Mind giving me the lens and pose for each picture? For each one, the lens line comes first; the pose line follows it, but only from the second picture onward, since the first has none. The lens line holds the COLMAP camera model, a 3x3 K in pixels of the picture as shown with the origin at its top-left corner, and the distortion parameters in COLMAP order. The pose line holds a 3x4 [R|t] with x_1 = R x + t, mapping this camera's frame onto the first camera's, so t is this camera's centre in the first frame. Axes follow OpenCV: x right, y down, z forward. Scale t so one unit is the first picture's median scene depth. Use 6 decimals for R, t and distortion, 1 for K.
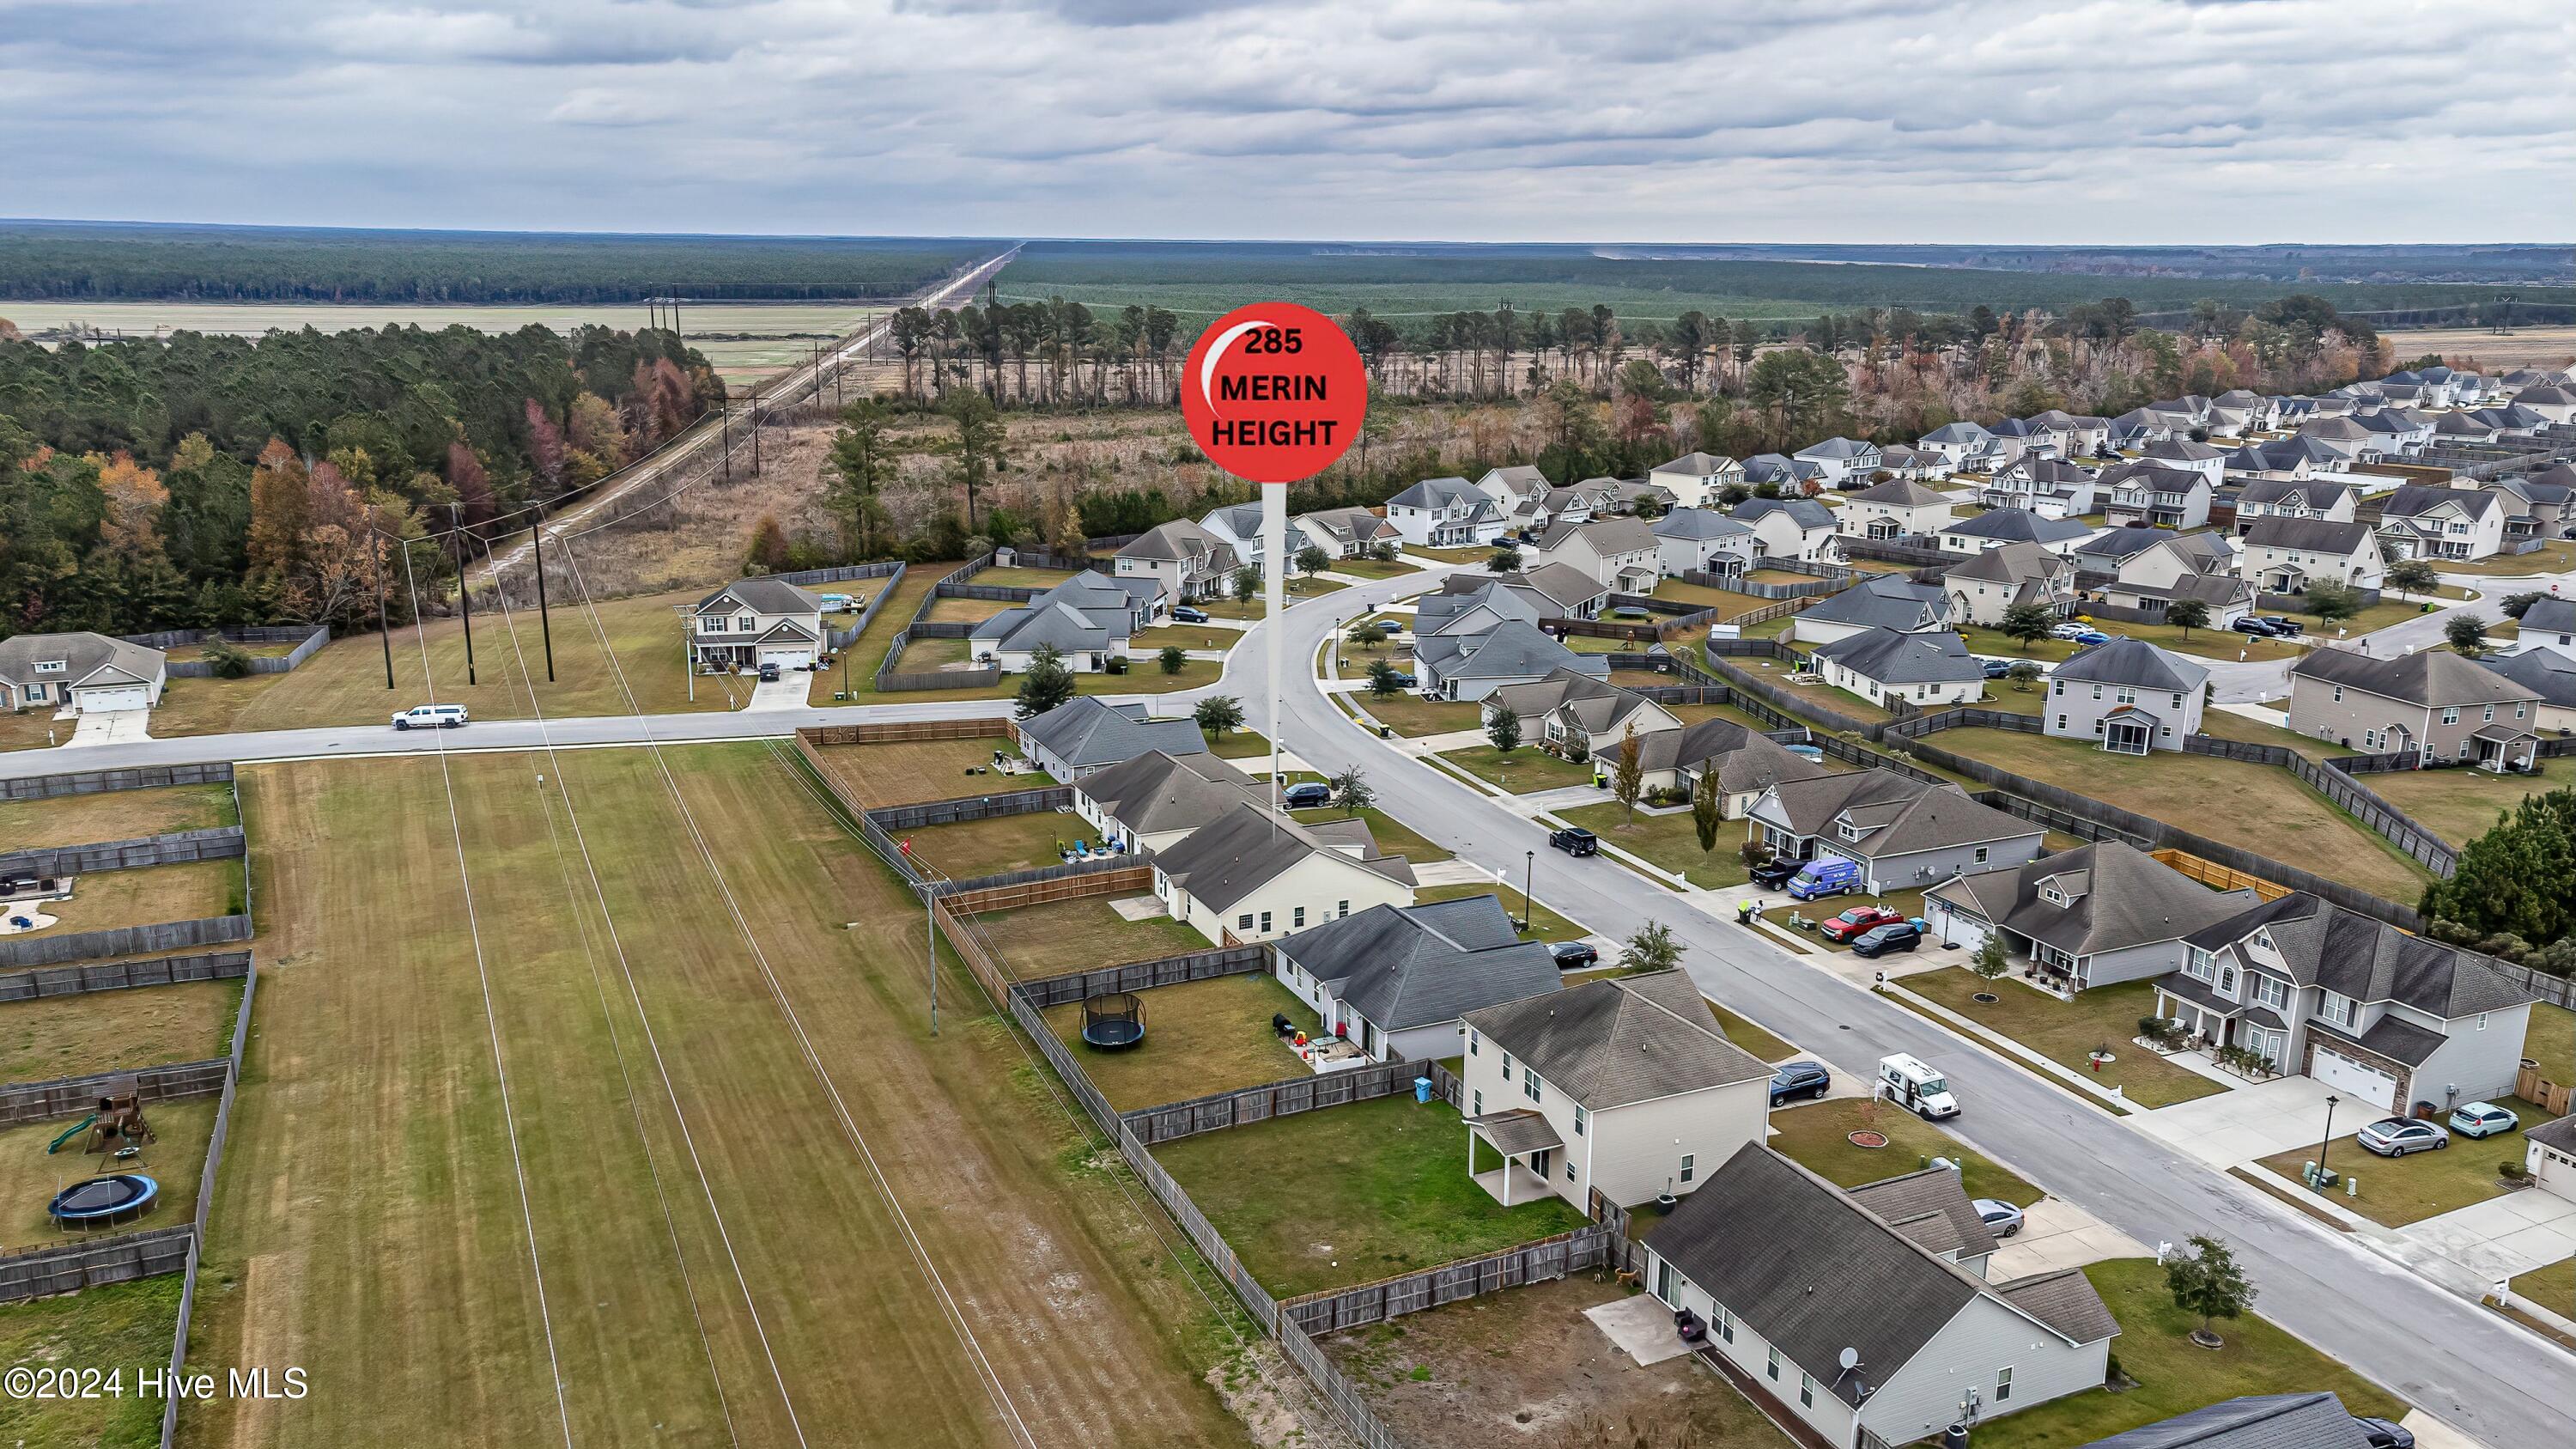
lens RADIAL K [[1949.0, 0, 1293.7], [0, 1949.0, 735.4], [0, 0, 1]] dist [0.036121, 0.026222]
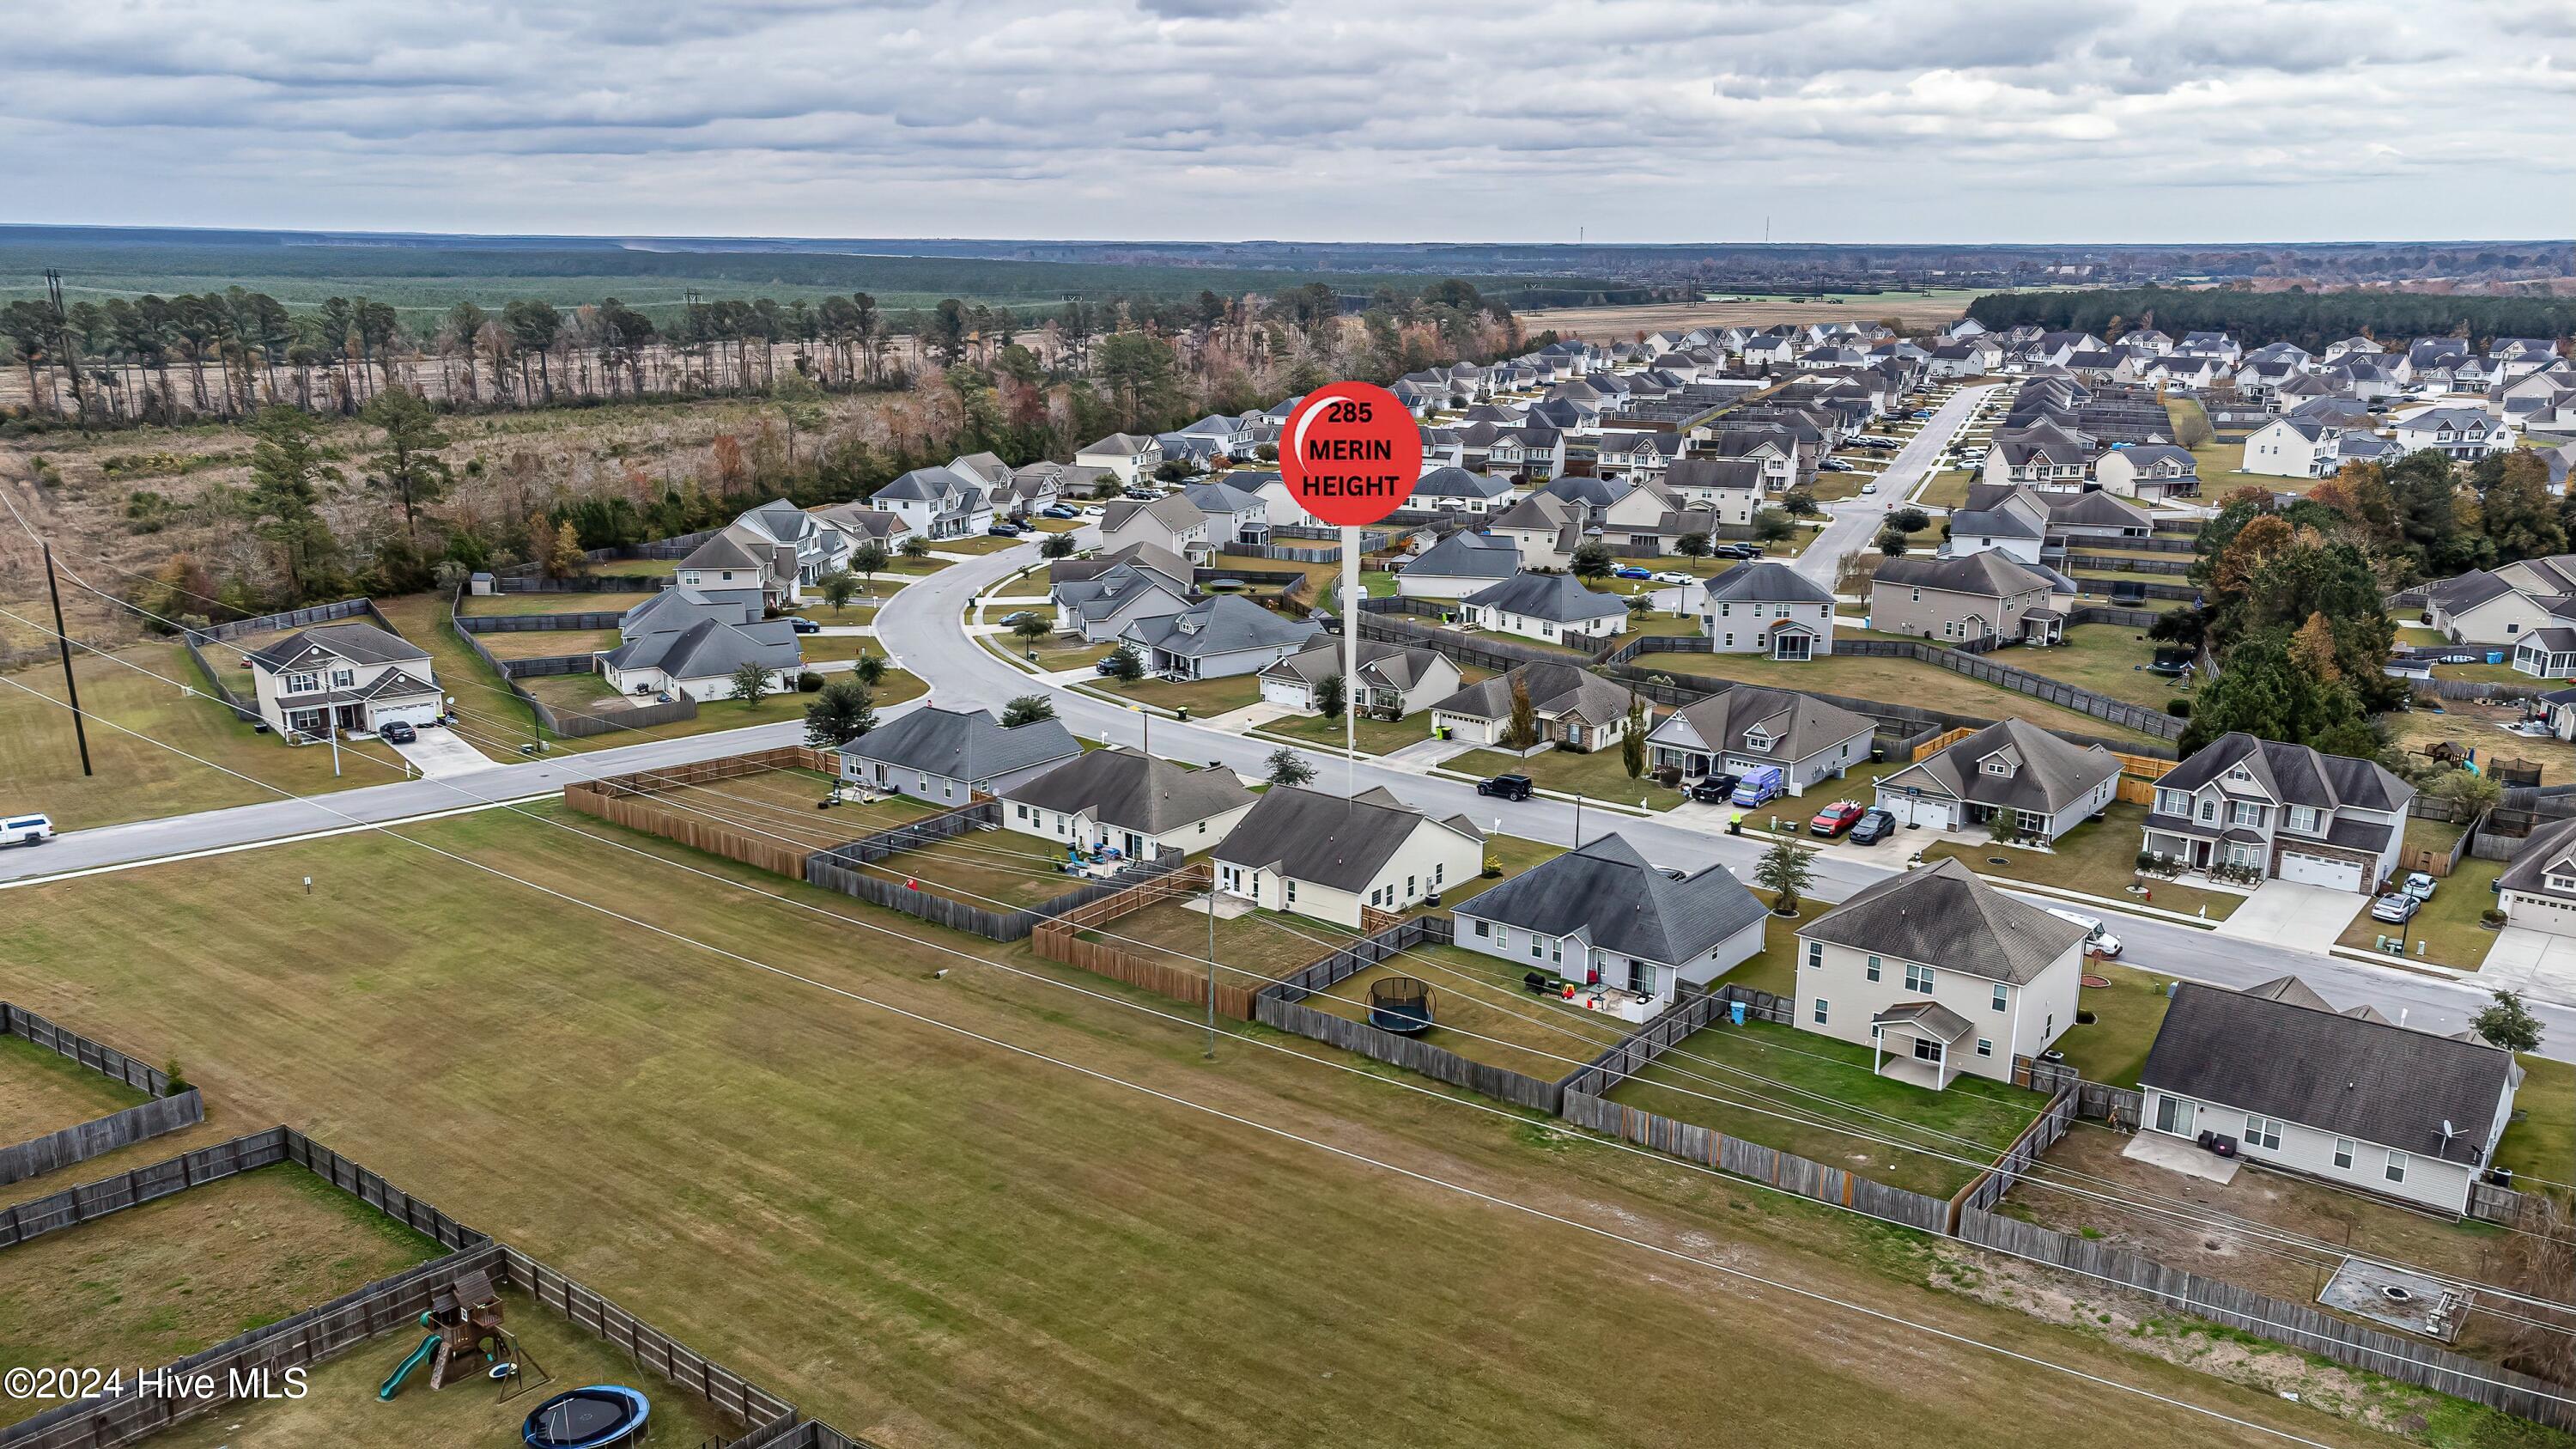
lens RADIAL K [[1949.0, 0, 1274.5], [0, 1949.0, 803.0], [0, 0, 1]] dist [0.036121, 0.026222]
pose [[0.892062, -0.129368, 0.433000, -0.322082], [0.114273, 0.991585, 0.060834, -0.011513], [-0.437227, -0.004787, 0.899339, 0.092193]]
